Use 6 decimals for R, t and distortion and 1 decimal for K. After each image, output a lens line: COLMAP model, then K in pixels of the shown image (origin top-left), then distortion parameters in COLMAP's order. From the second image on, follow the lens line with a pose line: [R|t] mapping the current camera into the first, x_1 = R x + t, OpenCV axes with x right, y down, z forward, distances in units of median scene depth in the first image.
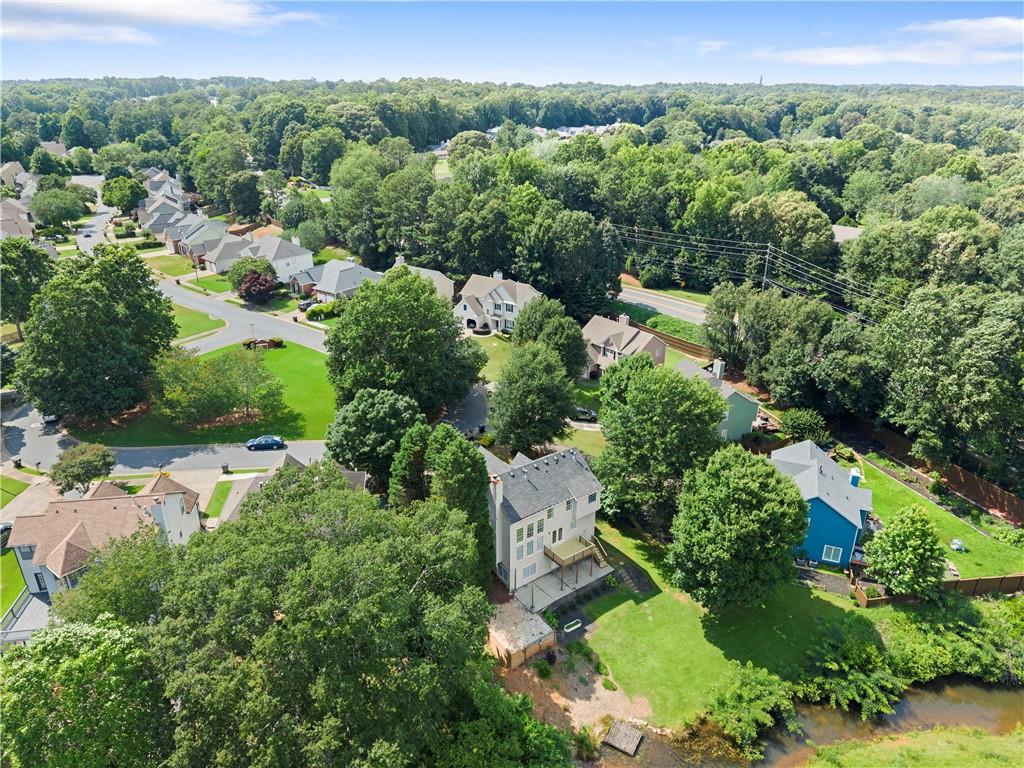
lens RADIAL K [[686.4, 0, 509.8], [0, 686.4, 389.9], [0, 0, 1]] dist [0.033461, -0.039619]
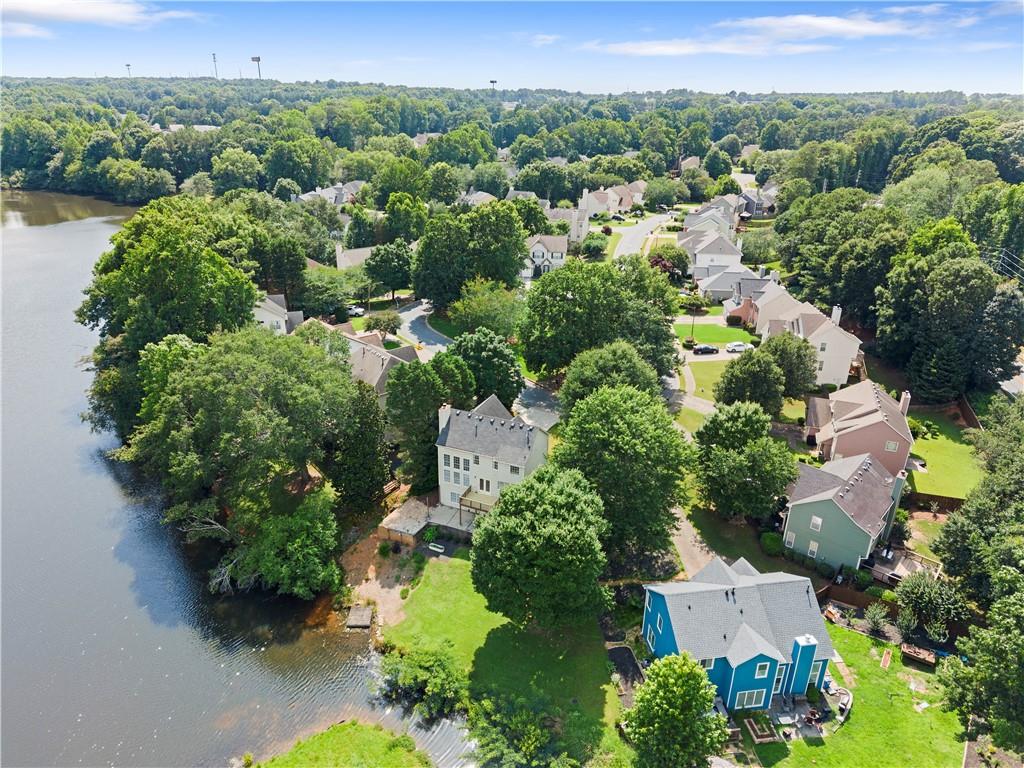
lens RADIAL K [[692.9, 0, 511.1], [0, 692.9, 382.3], [0, 0, 1]] dist [0.019109, -0.019327]
pose [[0.494207, 0.339848, -0.800164, 0.940705], [-0.363559, 0.916866, 0.164868, -0.146641], [0.789673, 0.209428, 0.576676, 0.339470]]
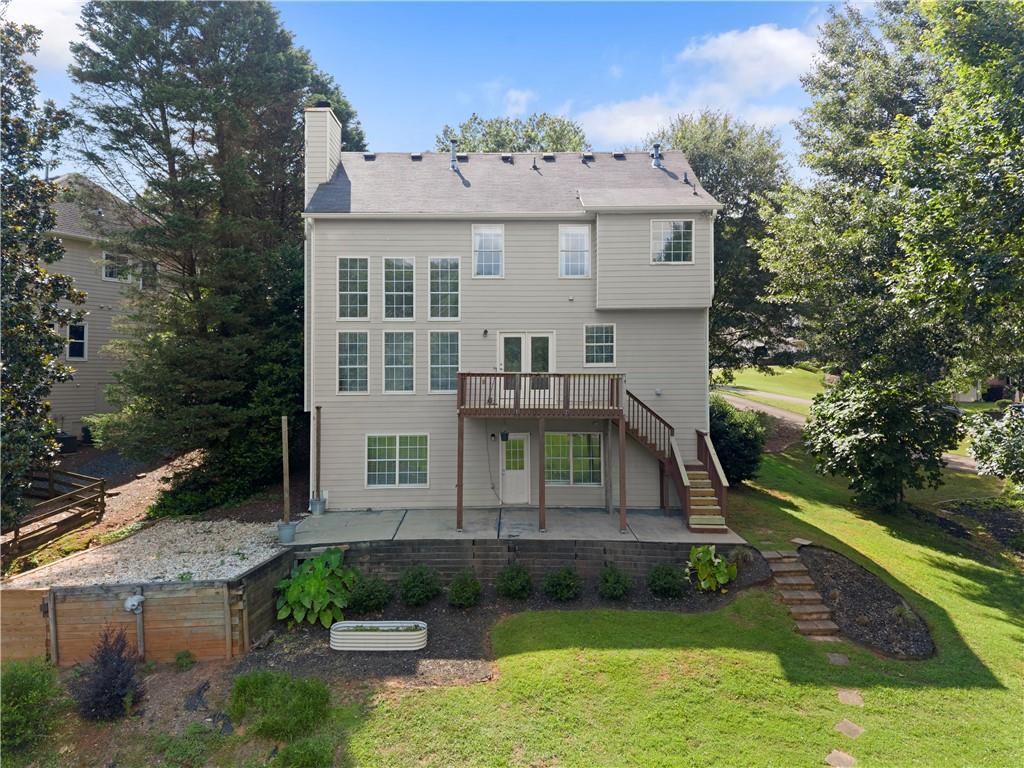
lens RADIAL K [[724.5, 0, 515.8], [0, 724.5, 380.5], [0, 0, 1]] dist [0.002389, 0.001807]
pose [[0.806488, -0.020982, -0.590877, 0.235124], [-0.230572, 0.909085, -0.346989, 0.317796], [0.544438, 0.416082, 0.728329, 0.785718]]
